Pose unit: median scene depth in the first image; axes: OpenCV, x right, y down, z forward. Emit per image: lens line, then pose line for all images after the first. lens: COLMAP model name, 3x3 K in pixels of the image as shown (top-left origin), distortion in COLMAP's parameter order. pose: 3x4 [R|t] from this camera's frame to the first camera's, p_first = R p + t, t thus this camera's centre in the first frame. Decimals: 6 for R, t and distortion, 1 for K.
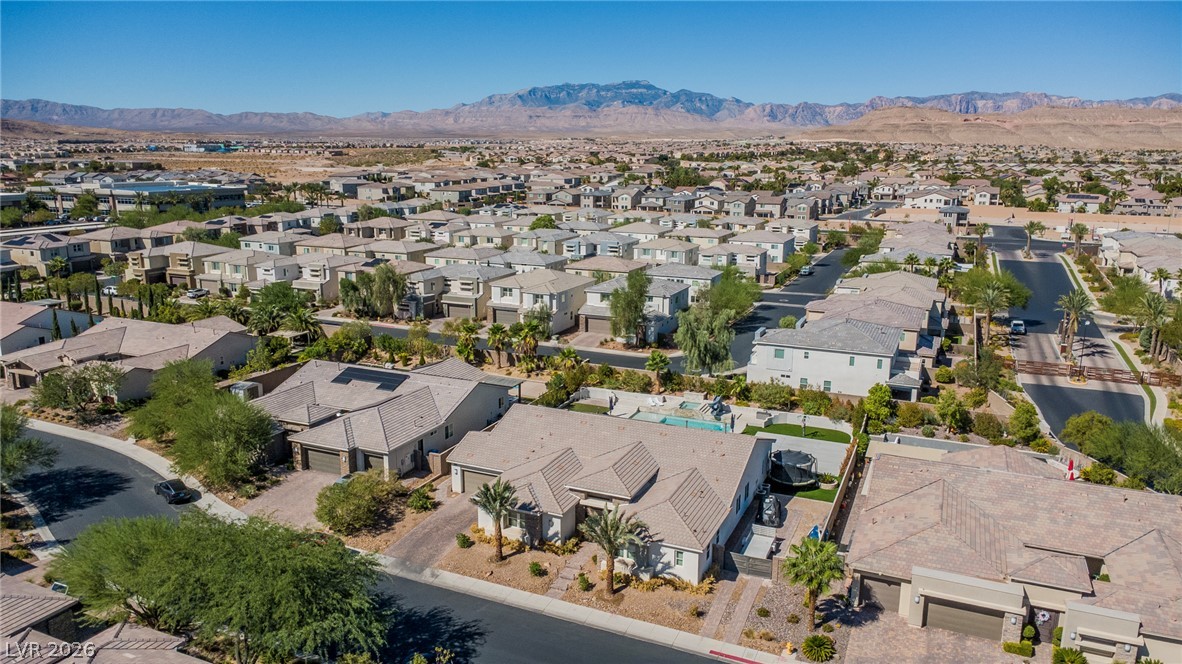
lens RADIAL K [[826.3, 0, 591.0], [0, 826.3, 332.0], [0, 0, 1]] dist [0.034406, -0.042331]
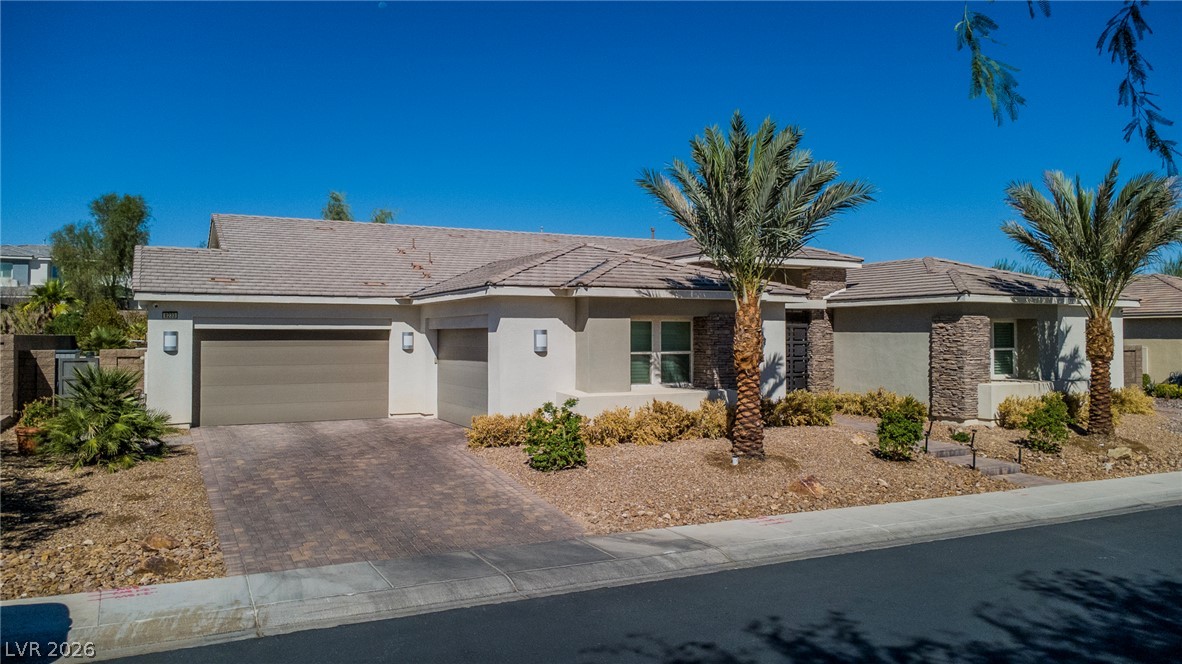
lens RADIAL K [[846.9, 0, 604.4], [0, 846.9, 299.7], [0, 0, 1]] dist [-0.007020, 0.002806]
pose [[0.612052, 0.025938, 0.790392, -0.345177], [0.174442, 0.970415, -0.166927, 0.266845], [-0.771338, 0.240045, 0.589420, 0.880567]]
